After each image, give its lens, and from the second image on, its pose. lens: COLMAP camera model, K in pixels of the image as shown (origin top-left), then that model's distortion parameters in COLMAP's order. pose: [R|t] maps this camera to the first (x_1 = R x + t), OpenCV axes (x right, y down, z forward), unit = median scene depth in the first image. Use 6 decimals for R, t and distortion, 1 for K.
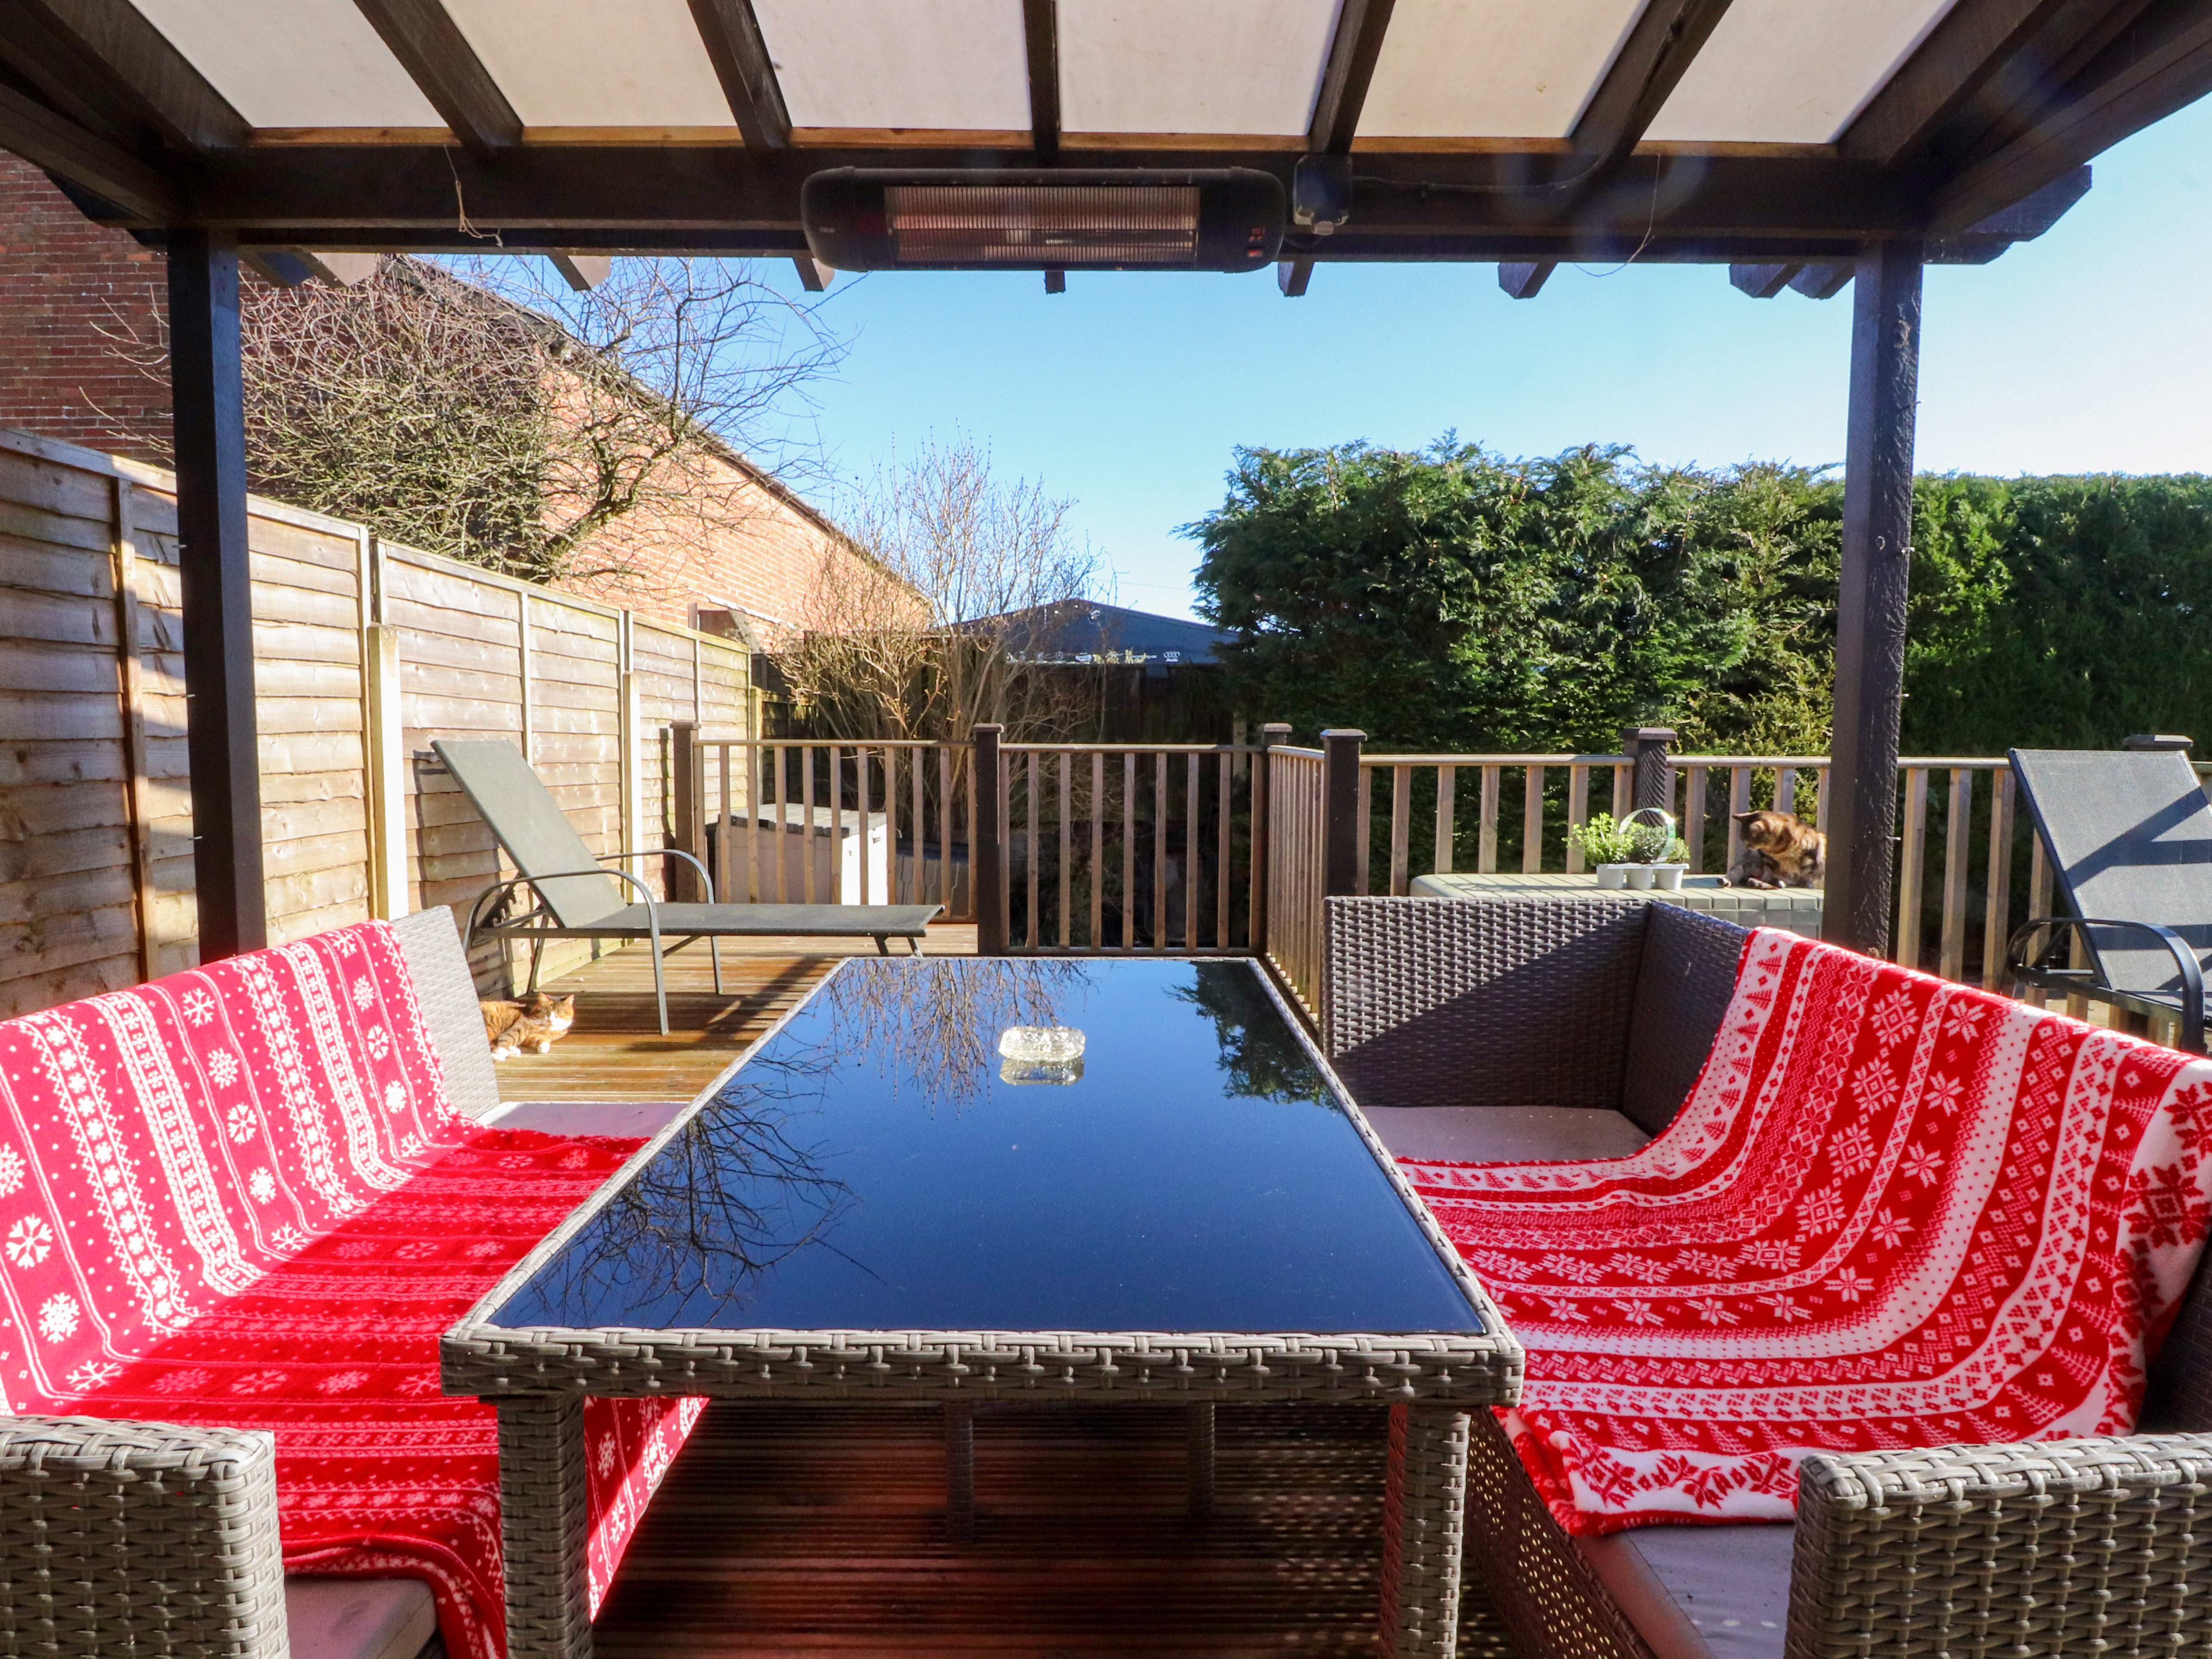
lens RADIAL K [[1185.9, 0, 1099.2], [0, 1185.9, 803.2], [0, 0, 1]] dist [0.003718, -0.016717]
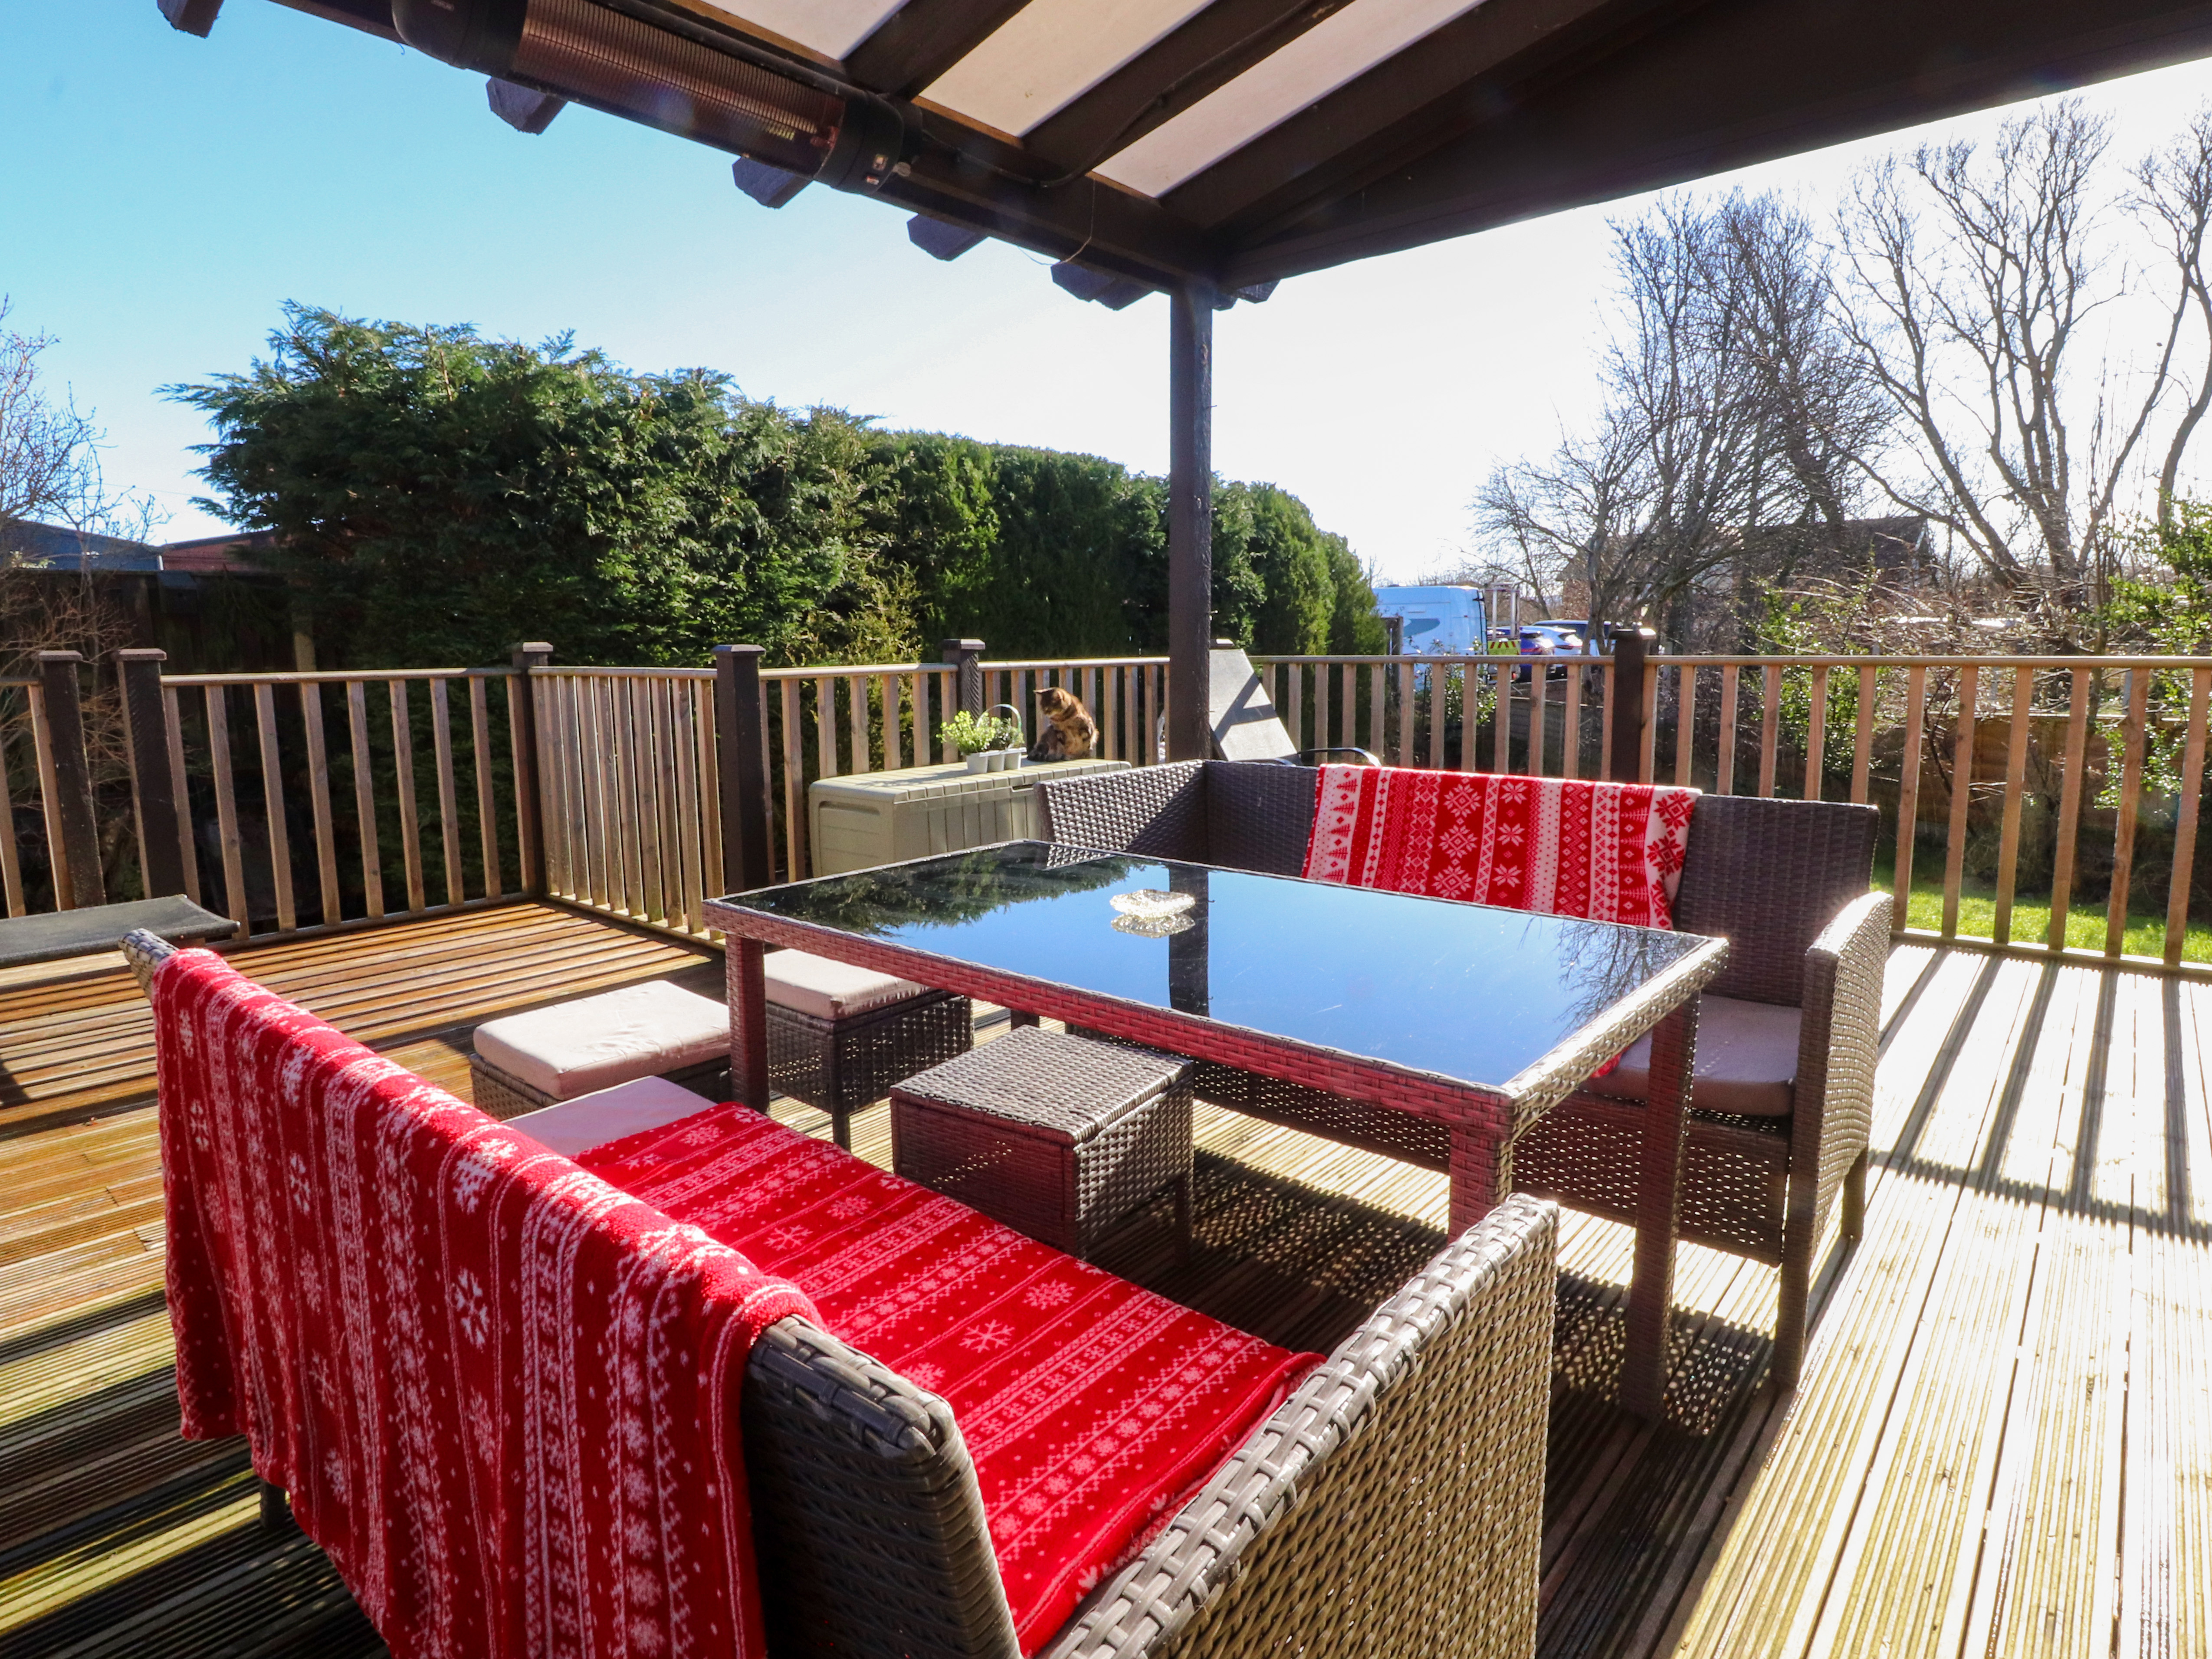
lens RADIAL K [[1196.5, 0, 1096.8], [0, 1196.5, 806.2], [0, 0, 1]] dist [-0.000733, -0.013960]
pose [[0.658776, -0.115945, 0.743351, -0.181196], [0.065486, 0.993140, 0.096872, -0.002243], [-0.749484, -0.015138, 0.661850, 0.048135]]
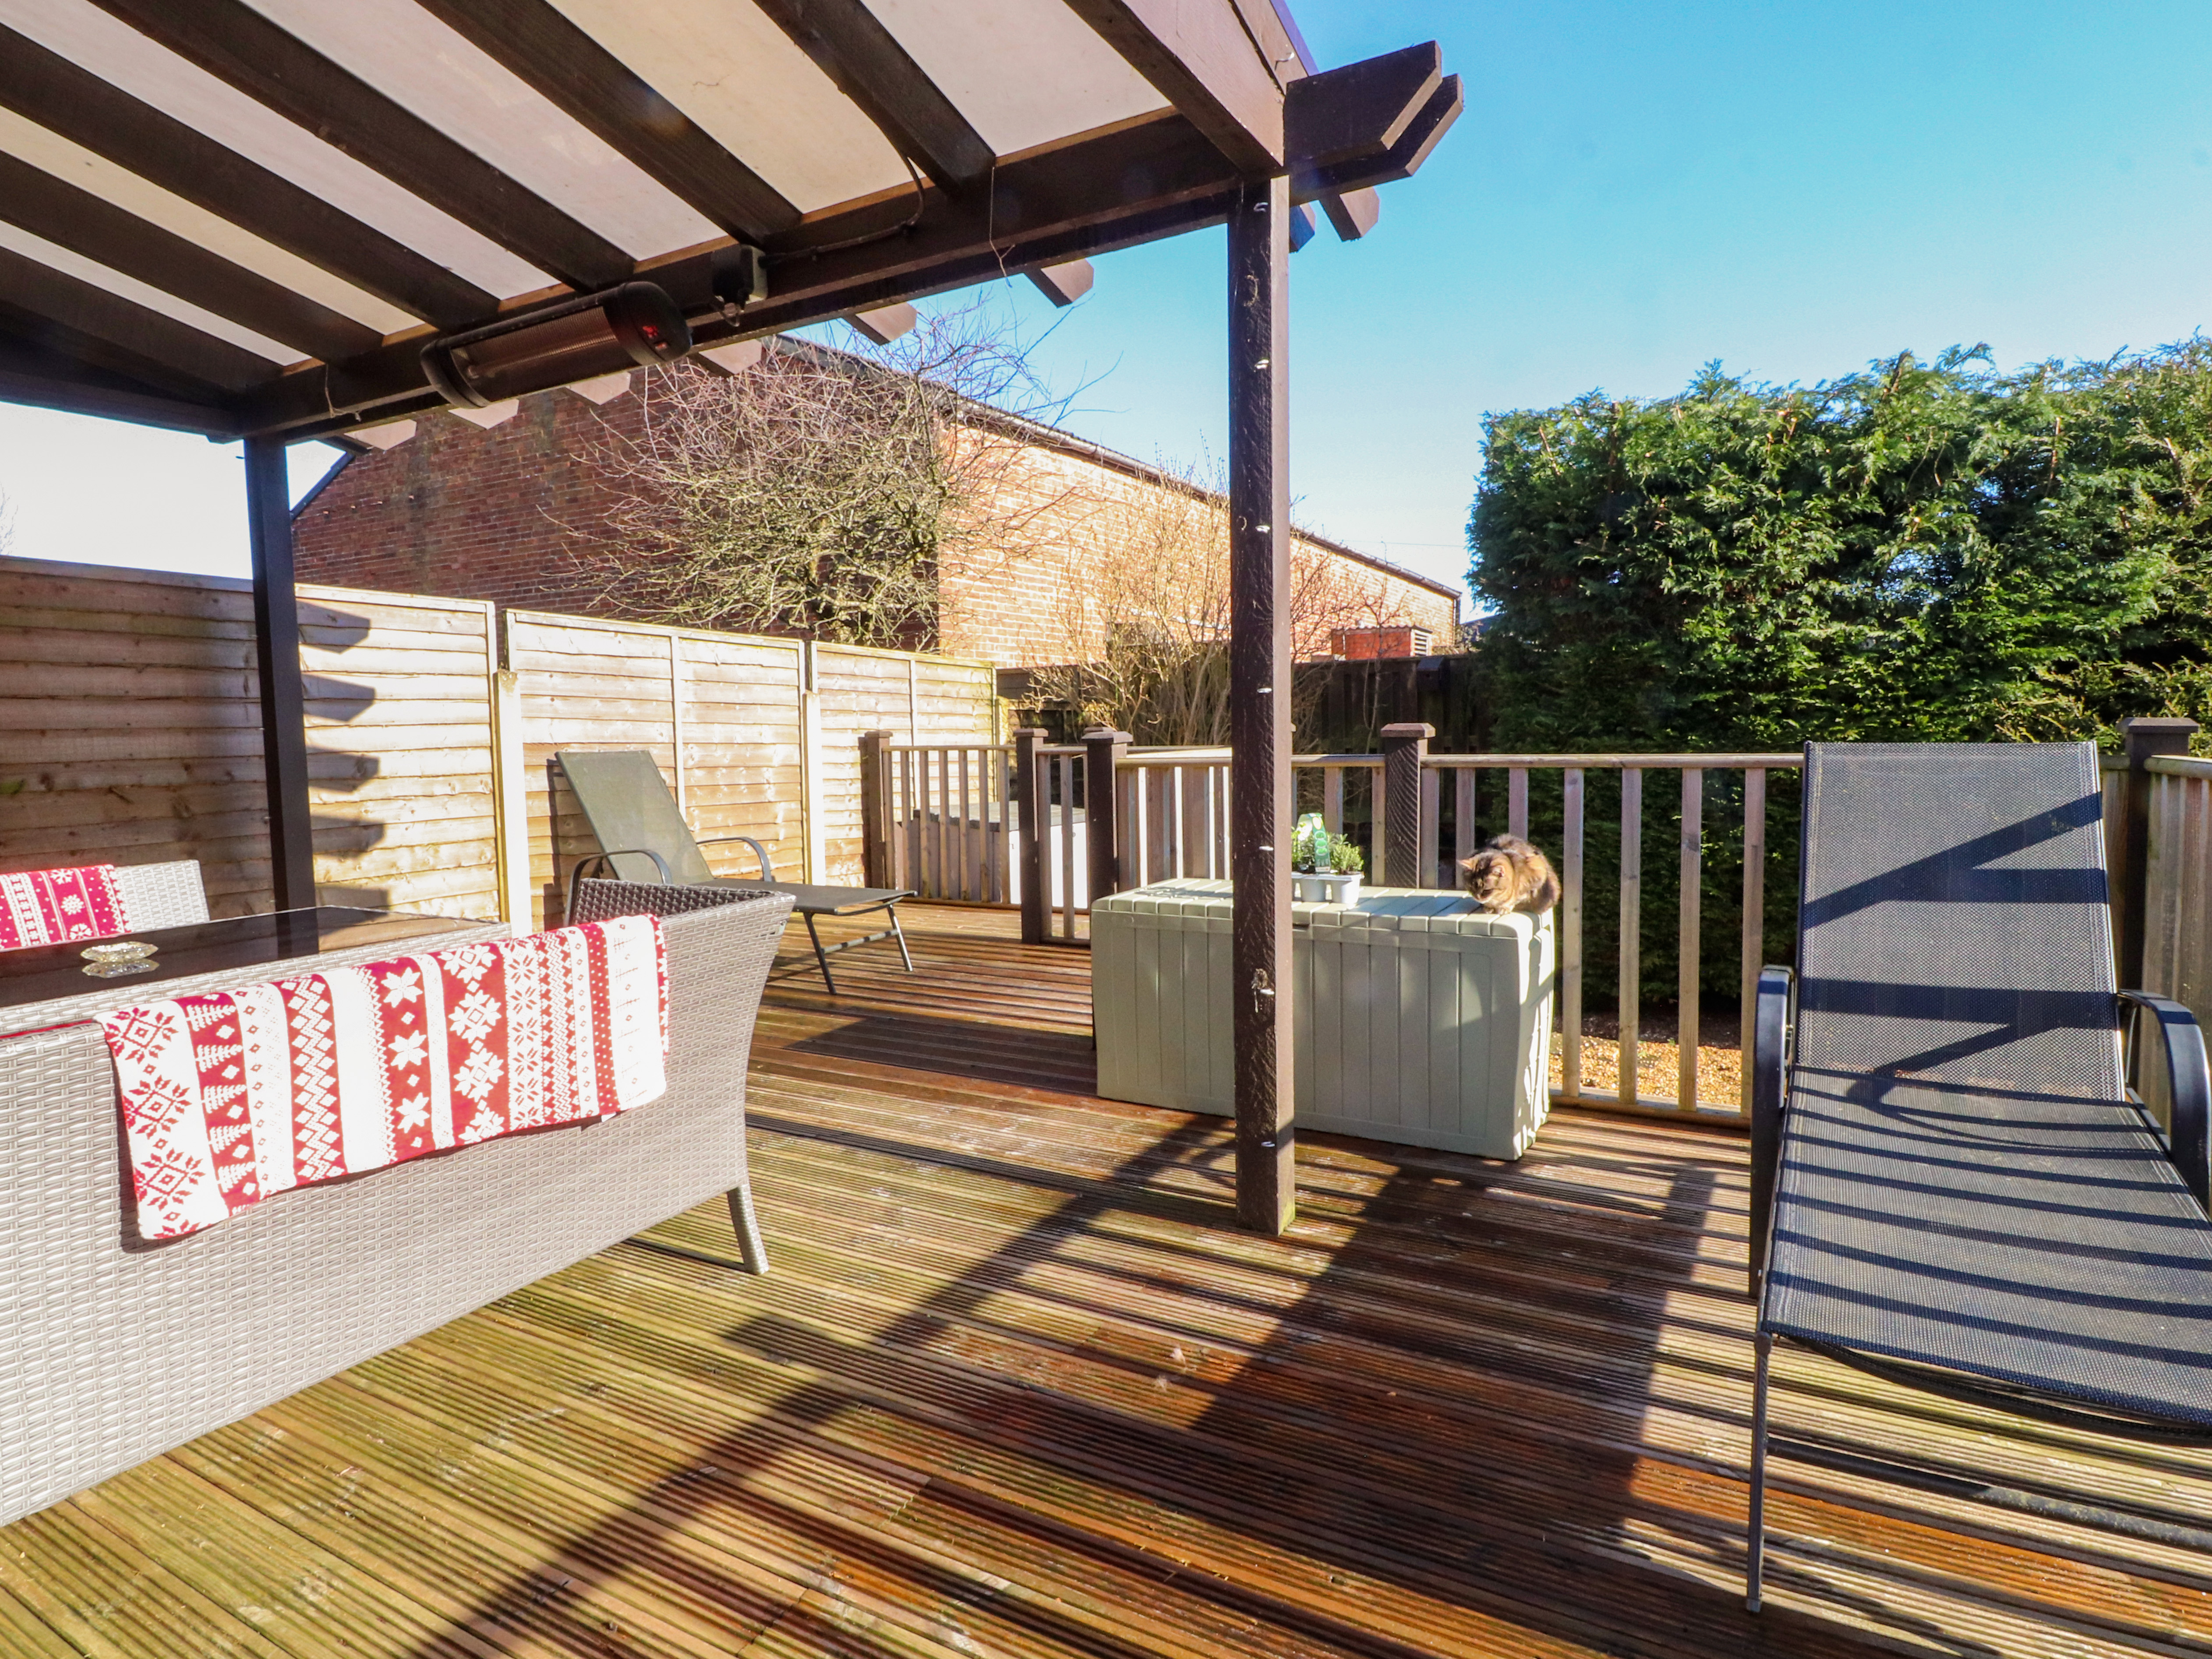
lens RADIAL K [[1196.6, 0, 1096.8], [0, 1196.6, 806.2], [0, 0, 1]] dist [-0.000733, -0.013960]
pose [[0.871666, 0.011248, -0.489970, 0.345347], [-0.009473, 0.999937, 0.006102, -0.002309], [0.490008, -0.000677, 0.871718, 0.051720]]
